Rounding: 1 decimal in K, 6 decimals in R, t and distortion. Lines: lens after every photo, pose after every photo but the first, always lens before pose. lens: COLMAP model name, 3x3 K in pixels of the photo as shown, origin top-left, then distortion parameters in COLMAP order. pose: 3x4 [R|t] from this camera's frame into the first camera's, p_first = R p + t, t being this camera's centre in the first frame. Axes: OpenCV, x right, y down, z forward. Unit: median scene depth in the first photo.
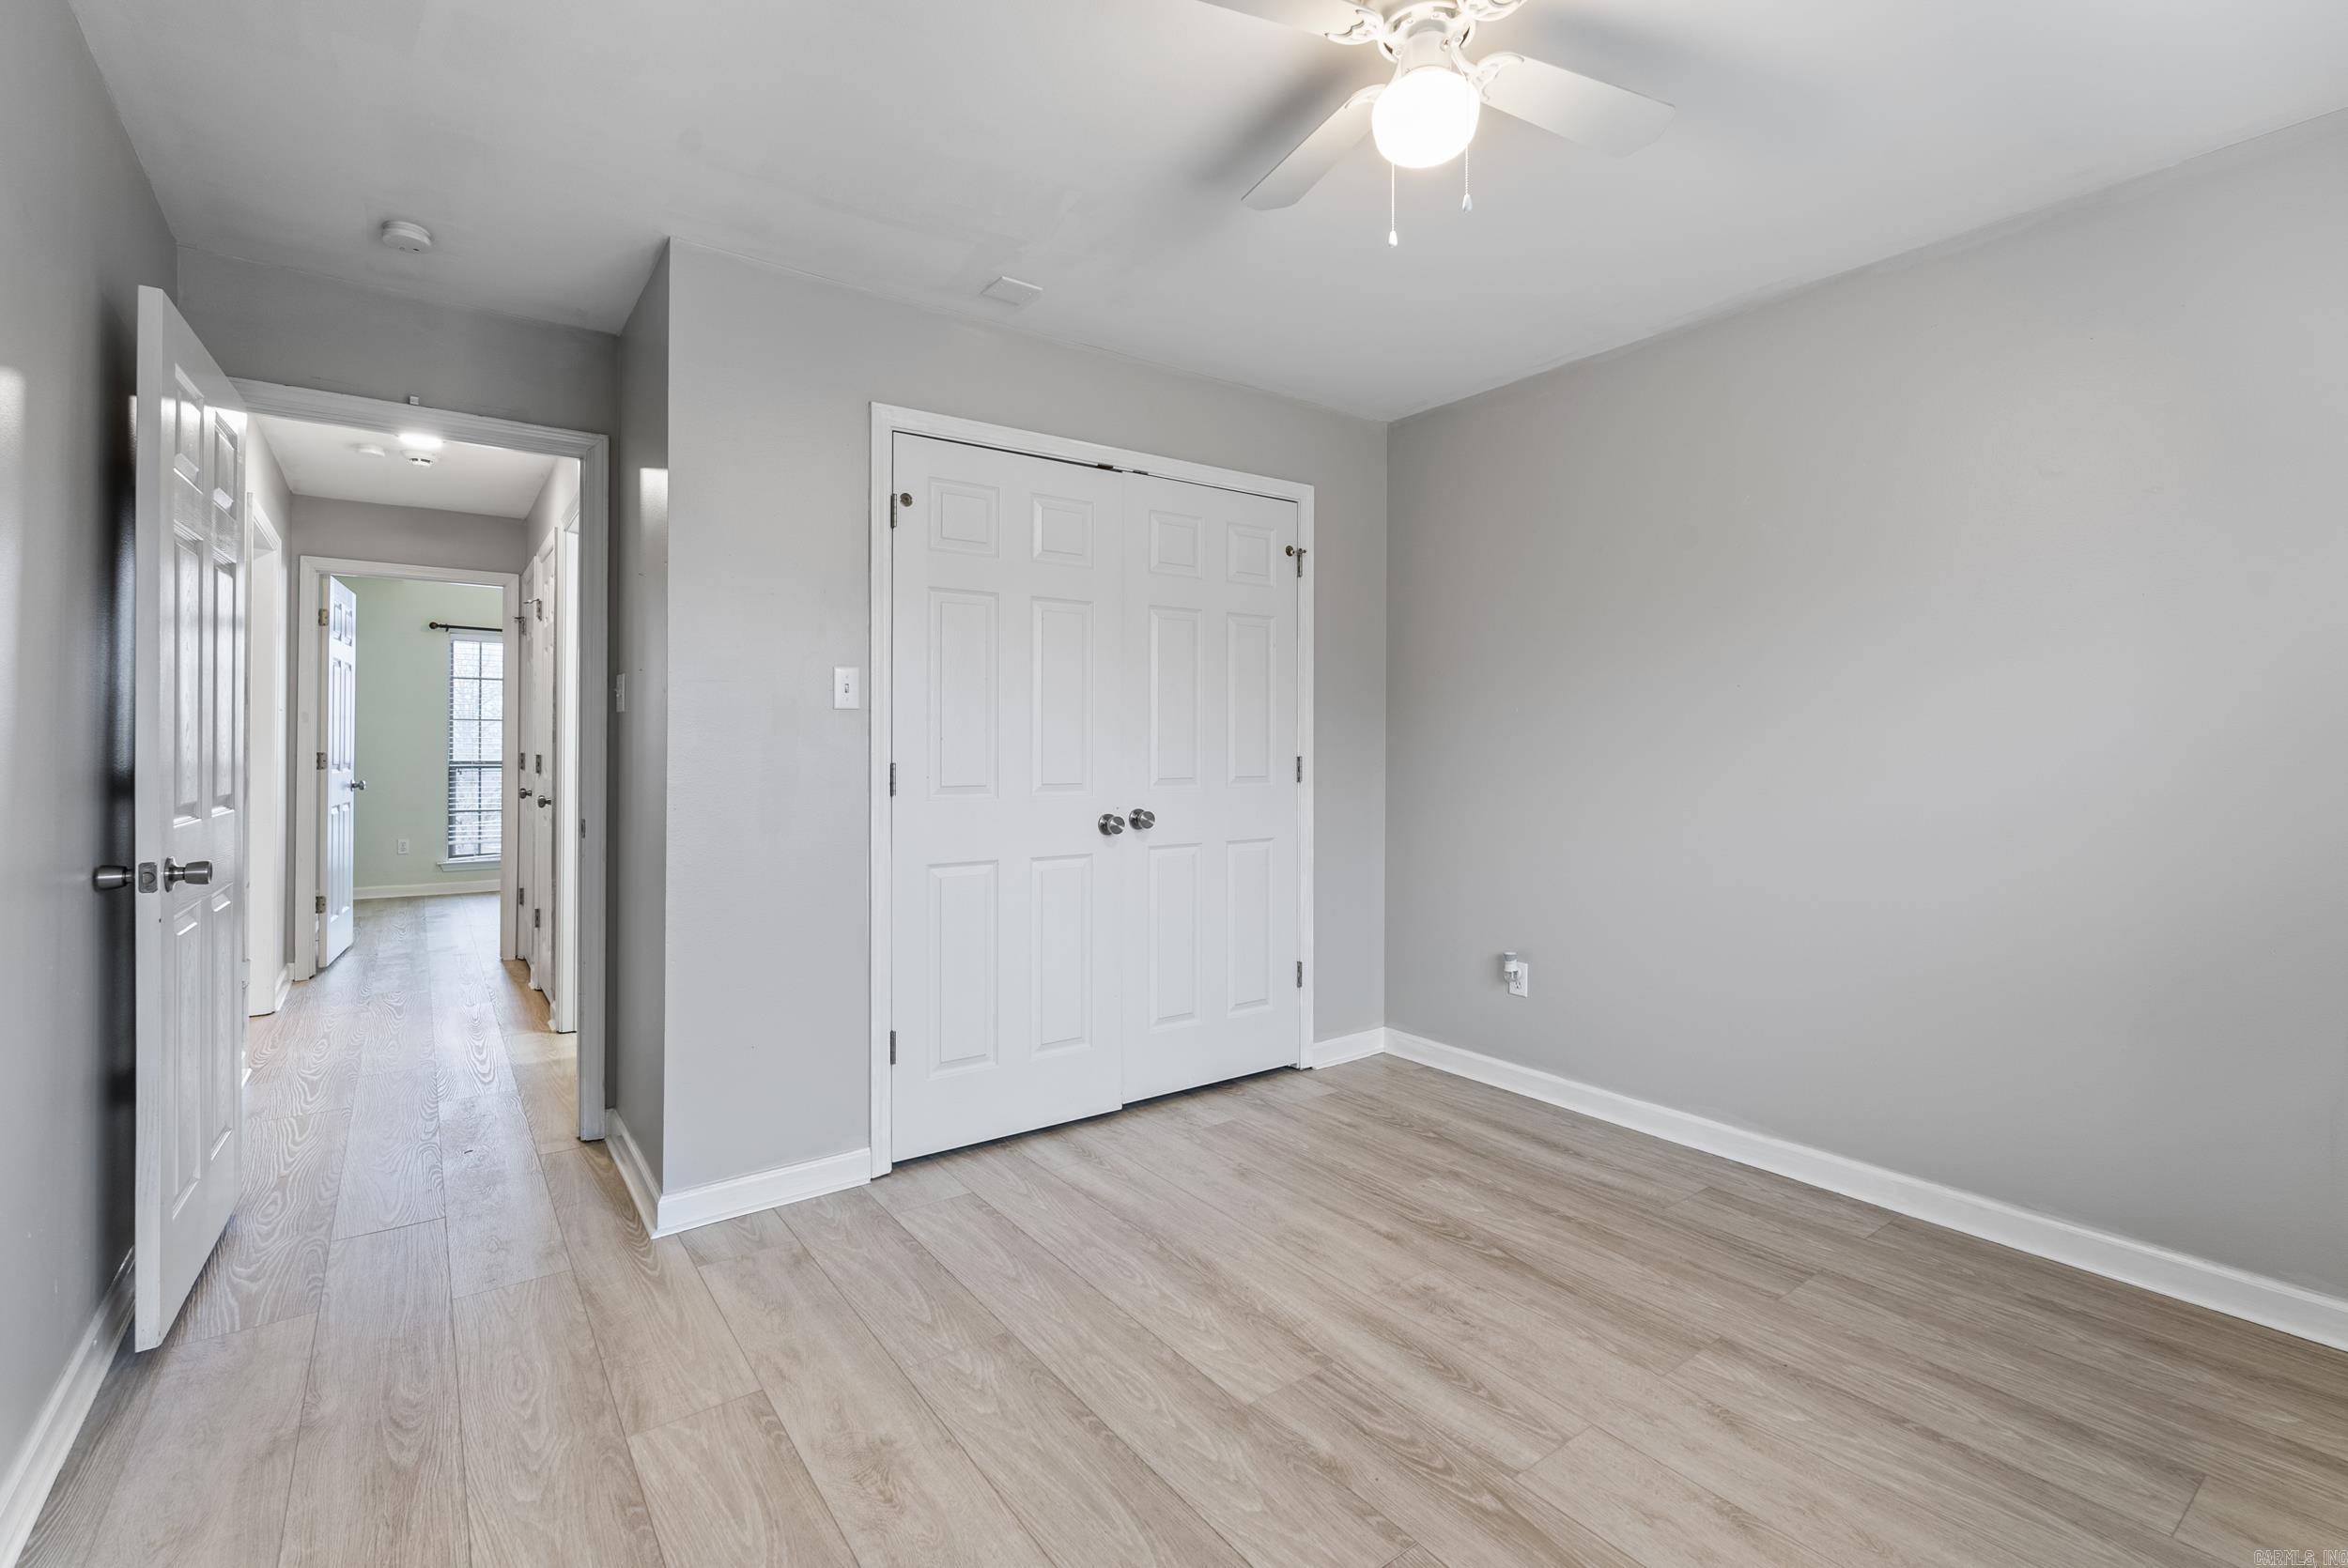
lens RADIAL K [[1040.1, 0, 1184.9], [0, 1040.1, 786.4], [0, 0, 1]] dist [-0.006076, 0.000314]
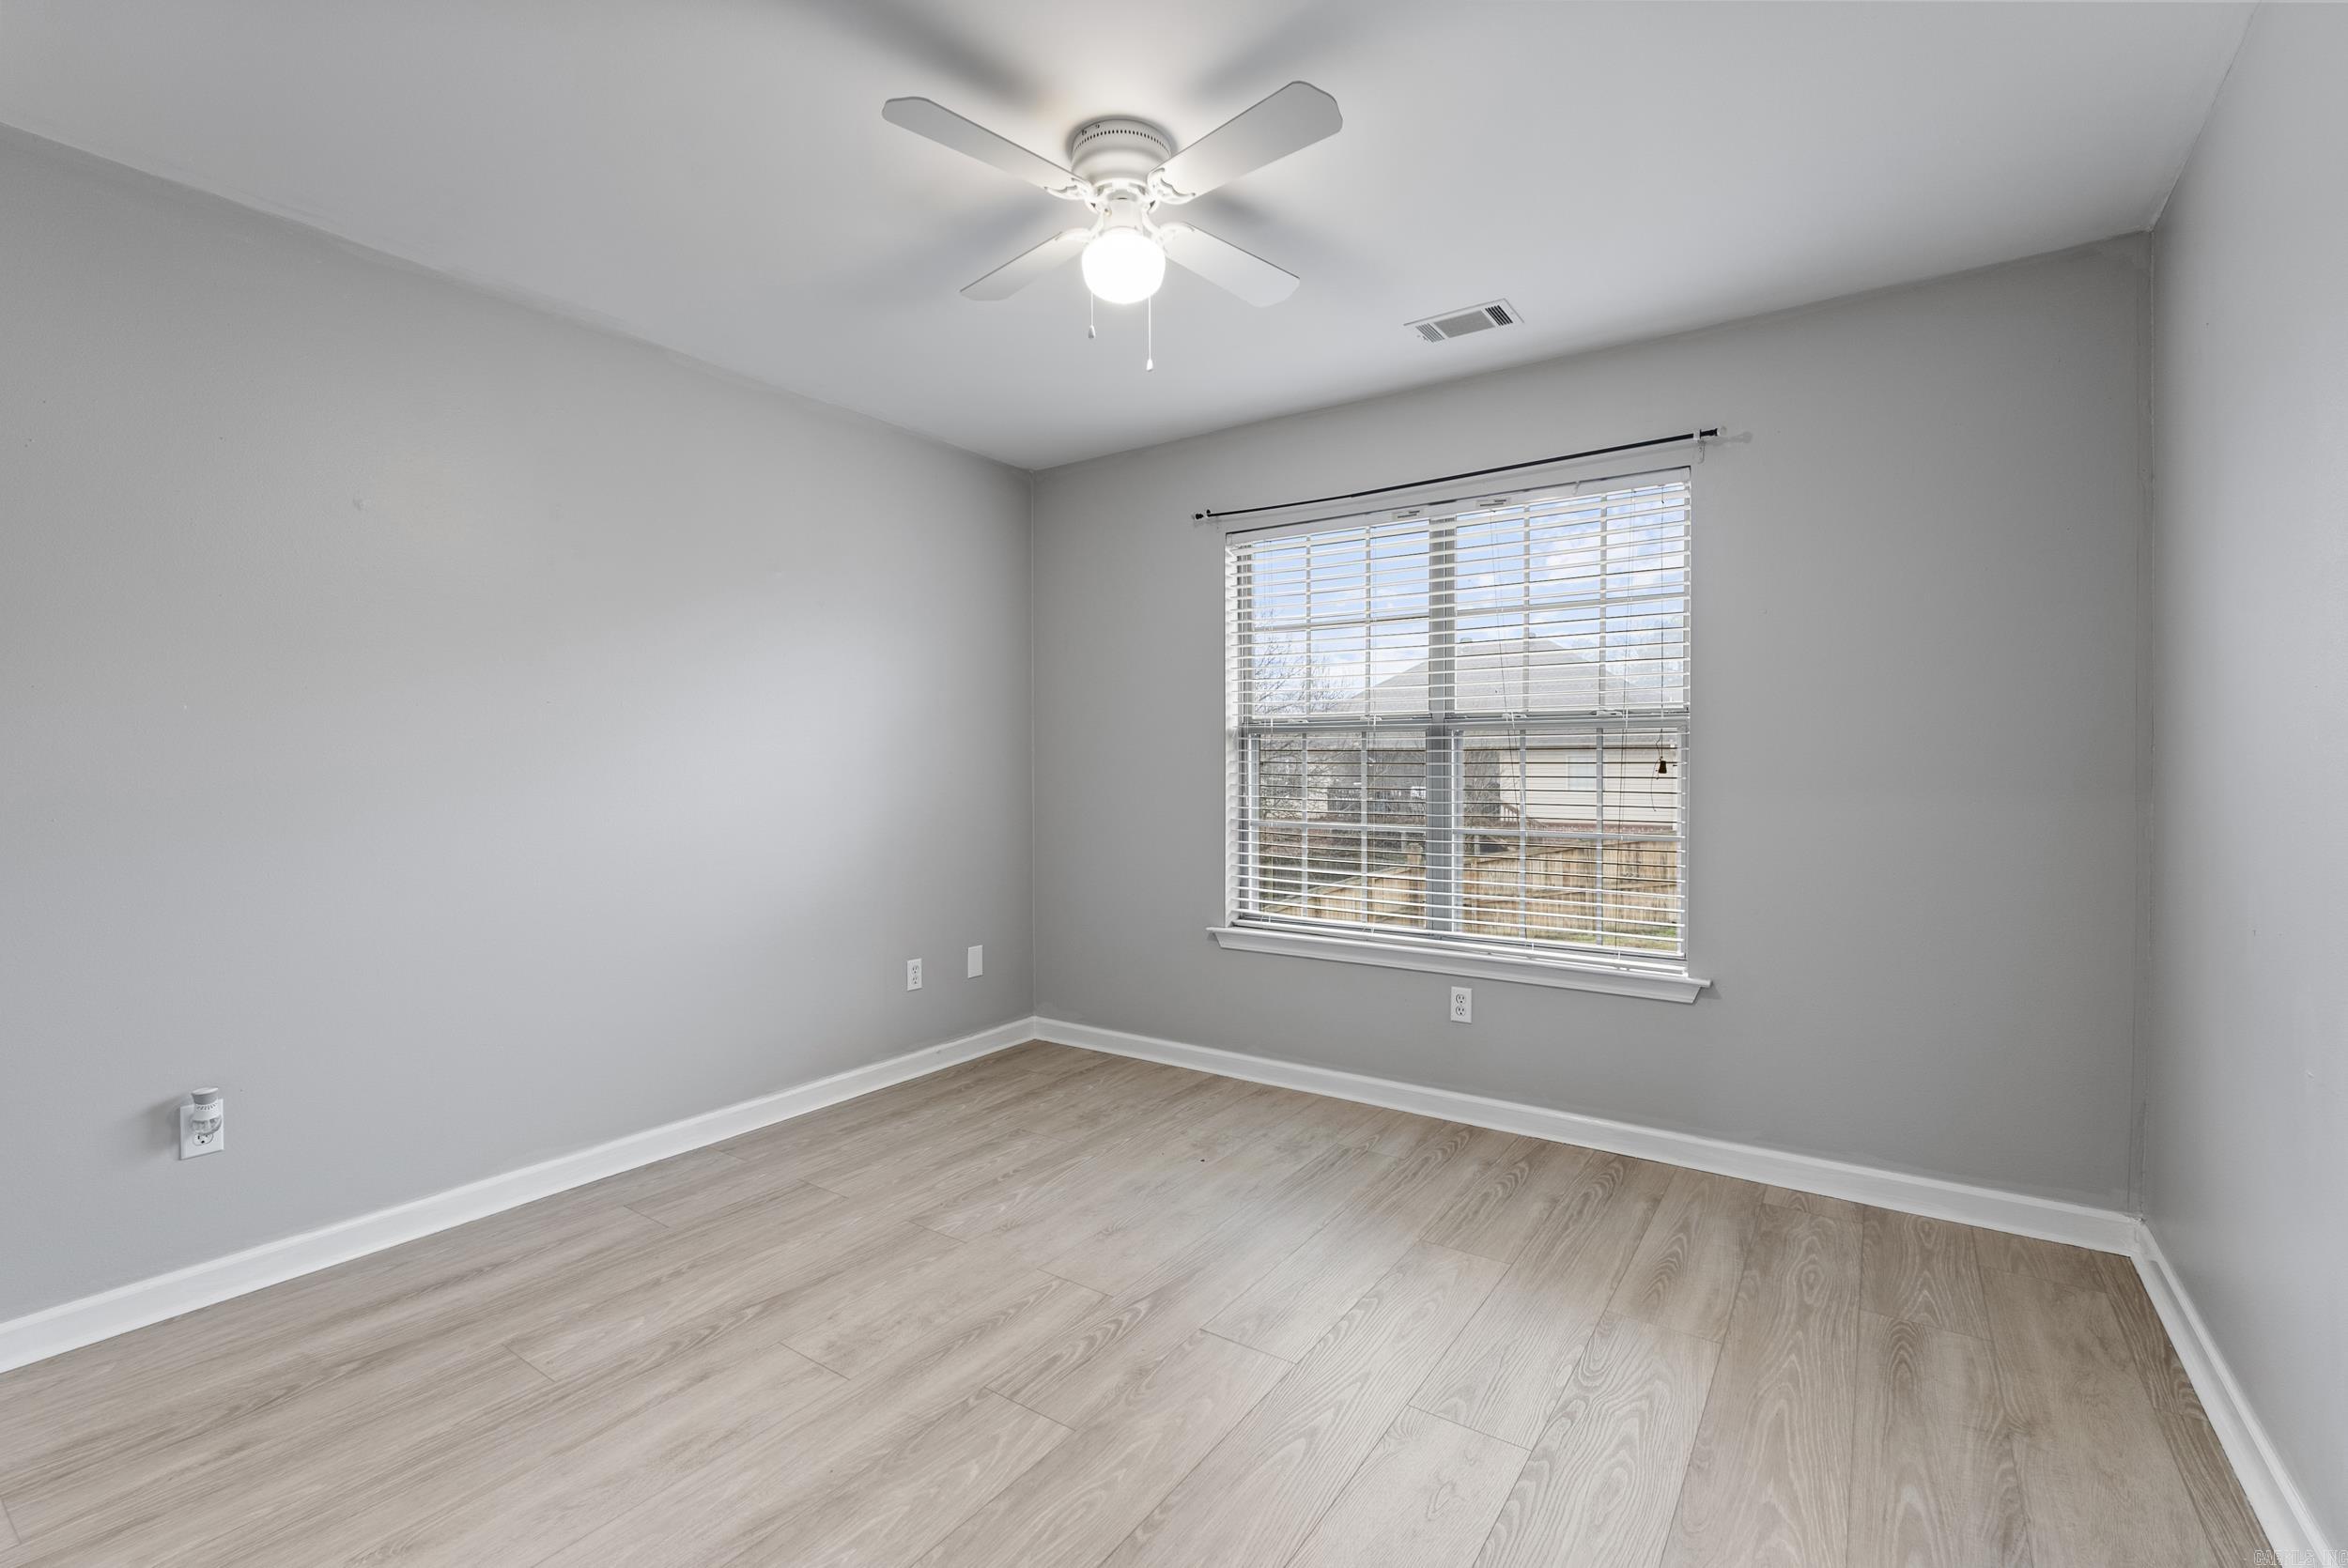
lens RADIAL K [[1040.1, 0, 1177.9], [0, 1040.1, 783.0], [0, 0, 1]] dist [-0.006076, 0.000314]
pose [[-0.324581, -0.016687, 0.945711, -0.669580], [0.038630, 0.998776, 0.030882, -0.031086], [-0.945069, 0.046557, -0.323539, 0.898933]]
